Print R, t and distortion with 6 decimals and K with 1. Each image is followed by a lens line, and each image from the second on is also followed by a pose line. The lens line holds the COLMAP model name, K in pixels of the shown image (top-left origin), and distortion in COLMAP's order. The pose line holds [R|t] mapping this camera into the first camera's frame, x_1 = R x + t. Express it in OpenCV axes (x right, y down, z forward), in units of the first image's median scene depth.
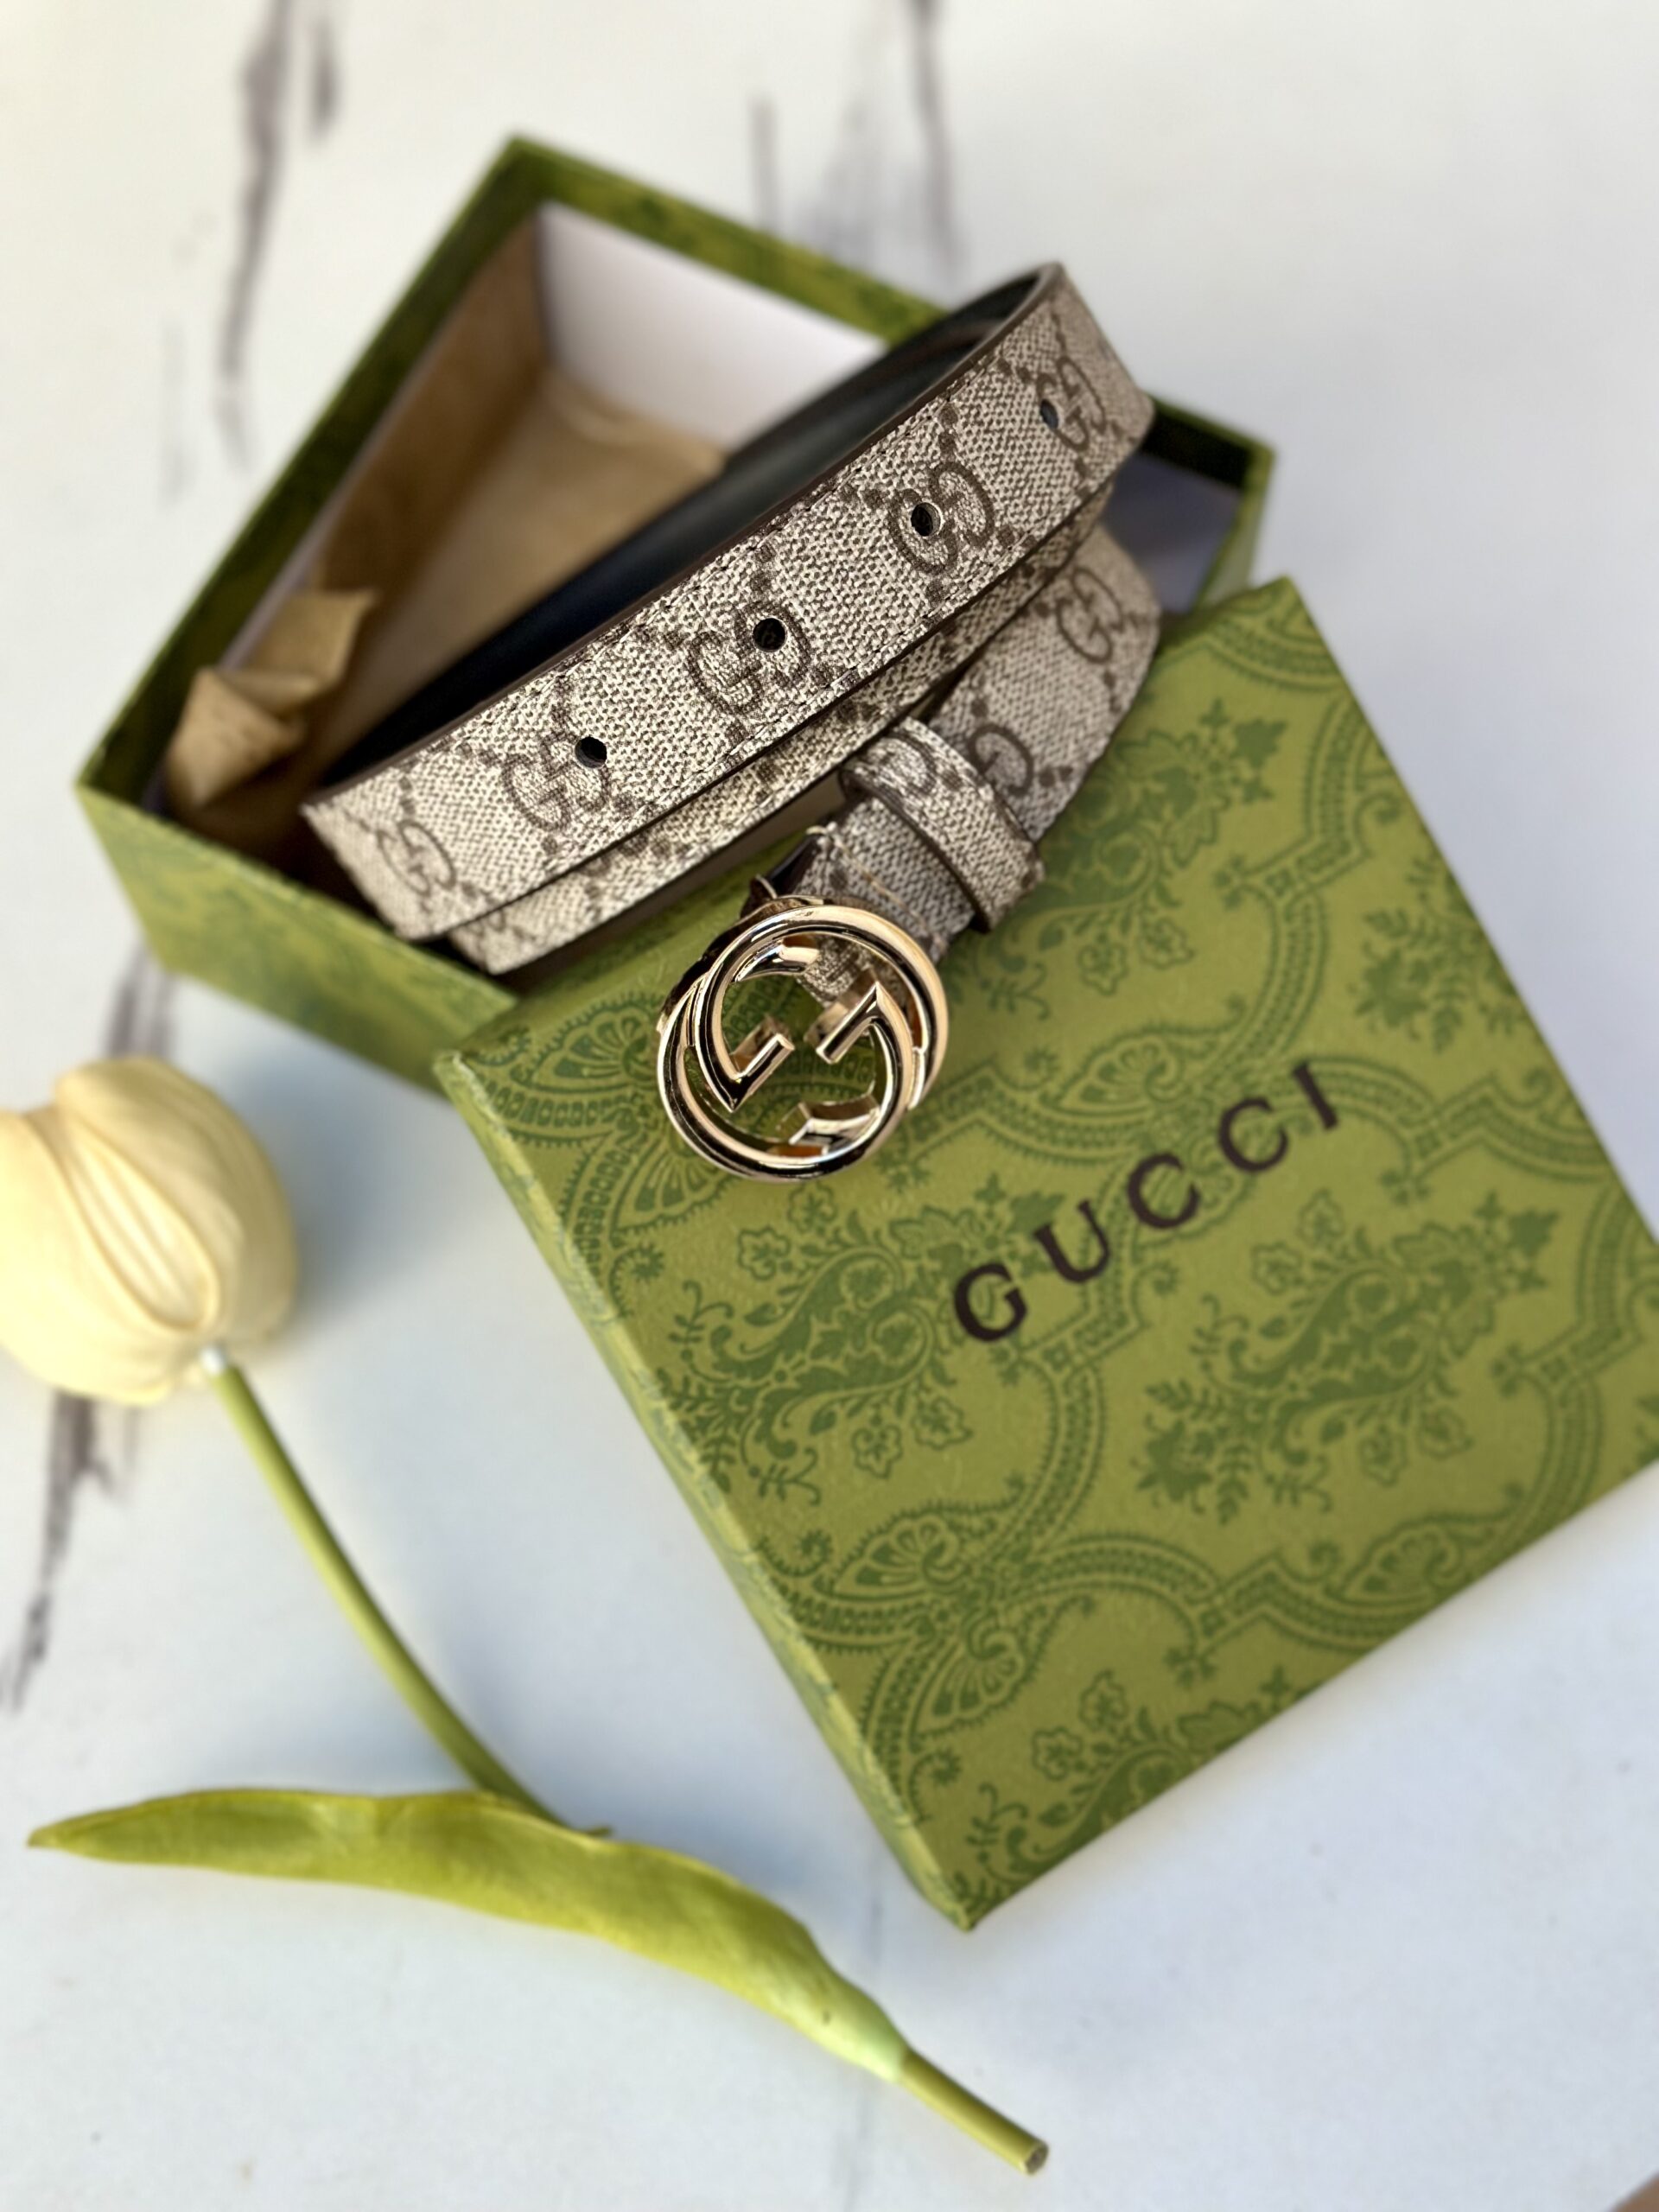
lens RADIAL K [[3194.0, 0, 838.3], [0, 3194.0, 1107.5], [0, 0, 1]] dist [0.146291, -0.199843]
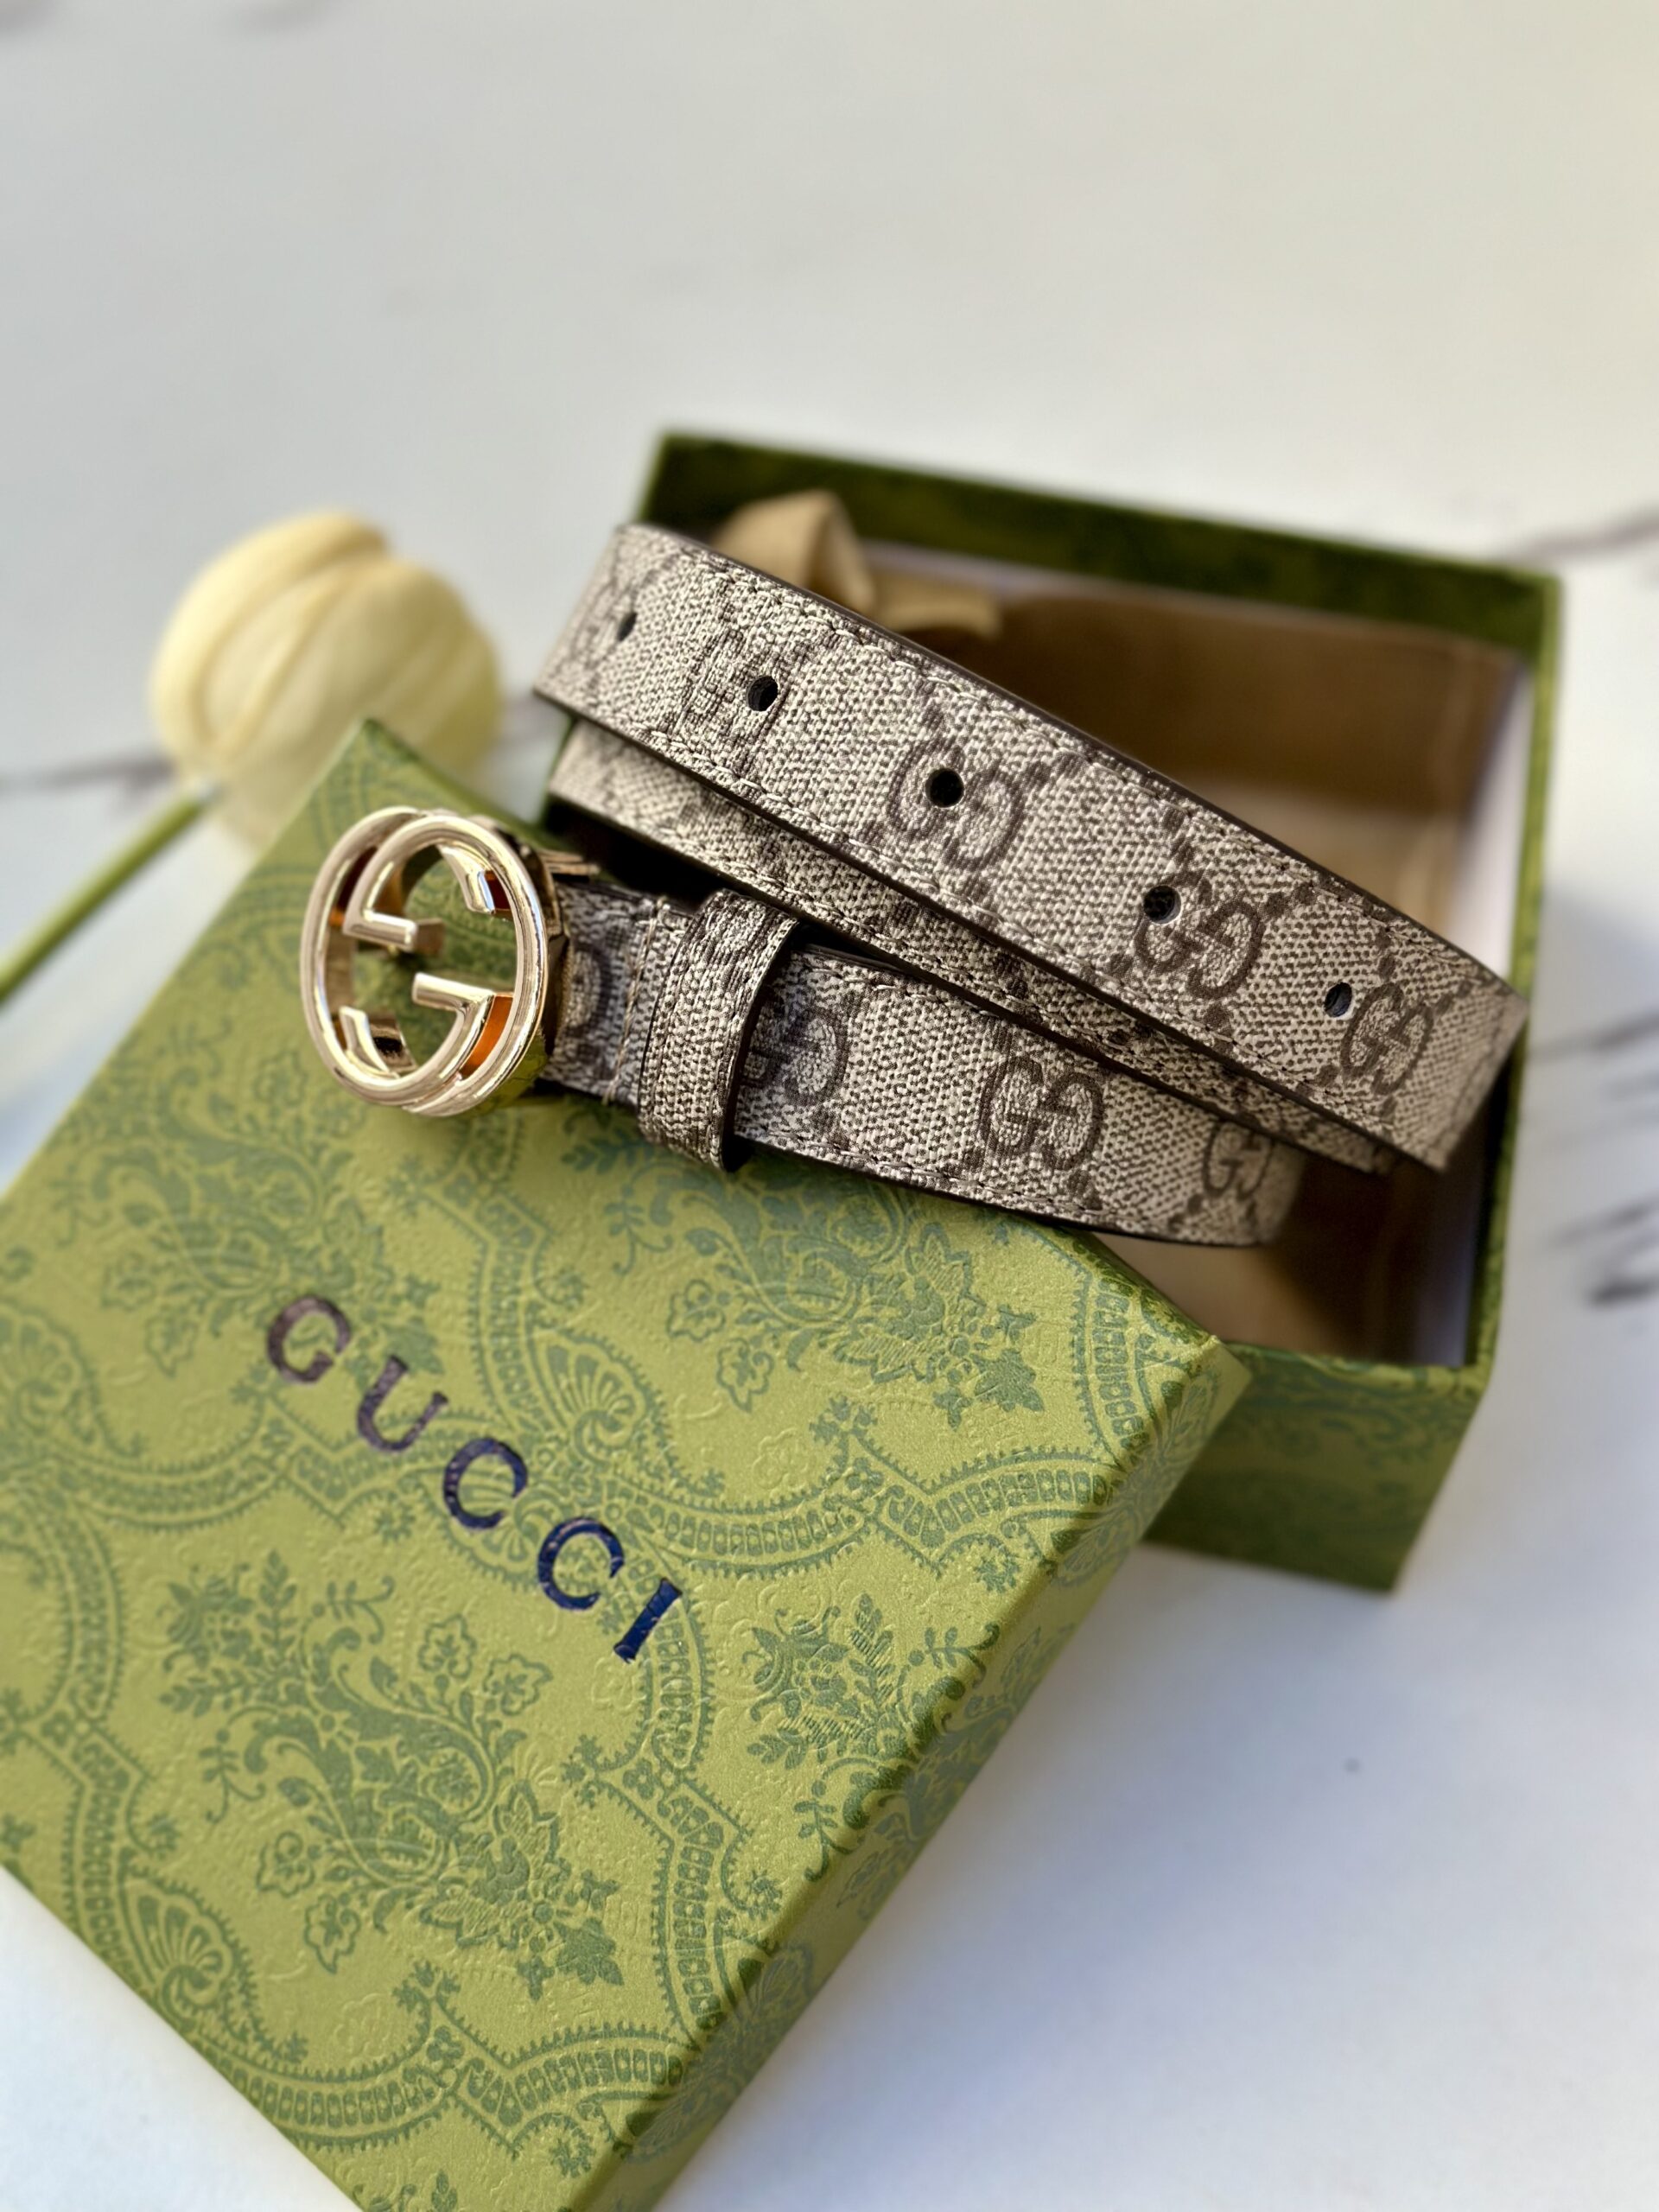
lens RADIAL K [[3194.0, 0, 838.3], [0, 3194.0, 1107.5], [0, 0, 1]] dist [0.146291, -0.199843]
pose [[0.277044, 0.821777, -0.497925, 0.504467], [-0.899801, 0.403667, 0.165566, -0.257671], [0.337054, 0.402164, 0.851269, 0.282102]]
